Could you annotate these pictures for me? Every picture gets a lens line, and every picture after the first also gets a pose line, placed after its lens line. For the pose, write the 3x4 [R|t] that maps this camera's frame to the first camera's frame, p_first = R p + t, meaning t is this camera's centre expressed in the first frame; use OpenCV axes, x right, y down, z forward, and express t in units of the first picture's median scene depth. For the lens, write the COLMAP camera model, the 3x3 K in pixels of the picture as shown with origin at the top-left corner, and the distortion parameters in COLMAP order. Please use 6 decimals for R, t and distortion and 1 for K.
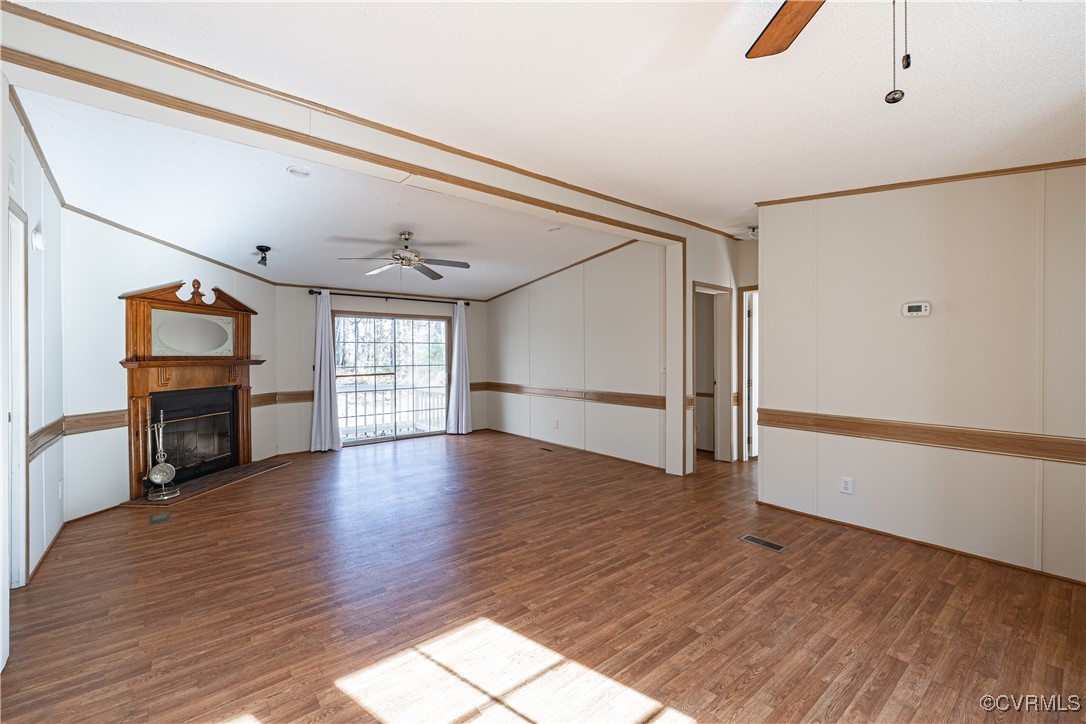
lens RADIAL K [[455.6, 0, 543.6], [0, 455.6, 345.2], [0, 0, 1]] dist [0.004644, -0.000407]
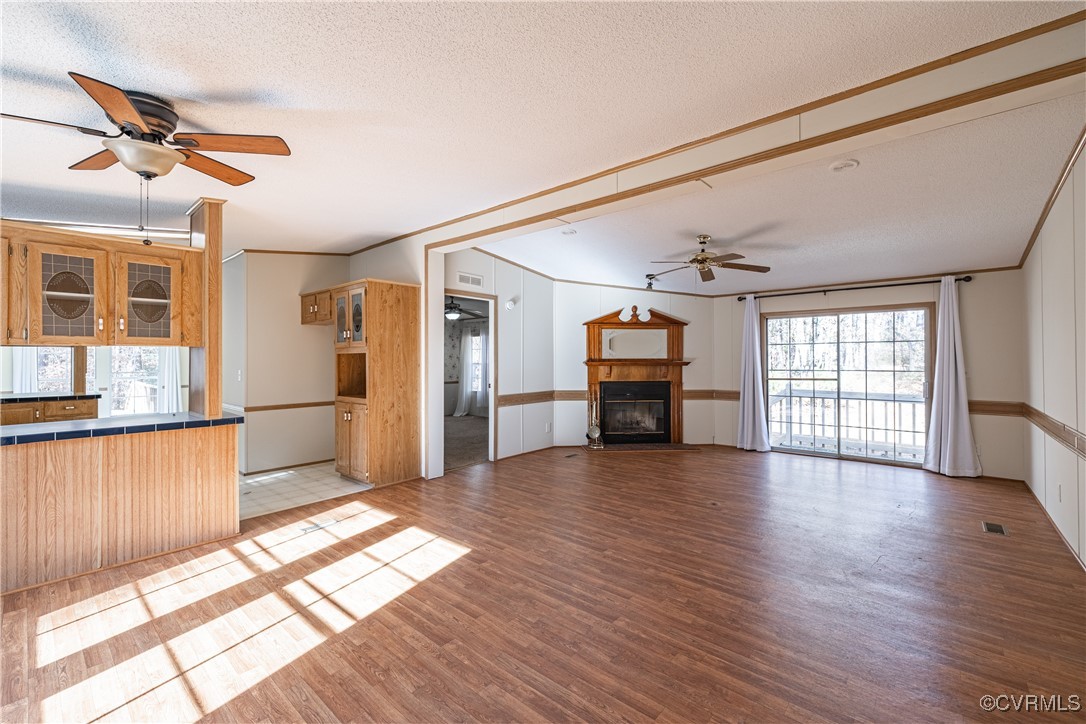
lens RADIAL K [[455.6, 0, 545.8], [0, 455.6, 359.3], [0, 0, 1]] dist [0.004644, -0.000407]
pose [[0.167030, 0.006883, -0.985928, 0.630860], [0.024550, 0.999637, 0.011138, 0.002971], [0.985646, -0.026065, 0.166800, 0.500613]]
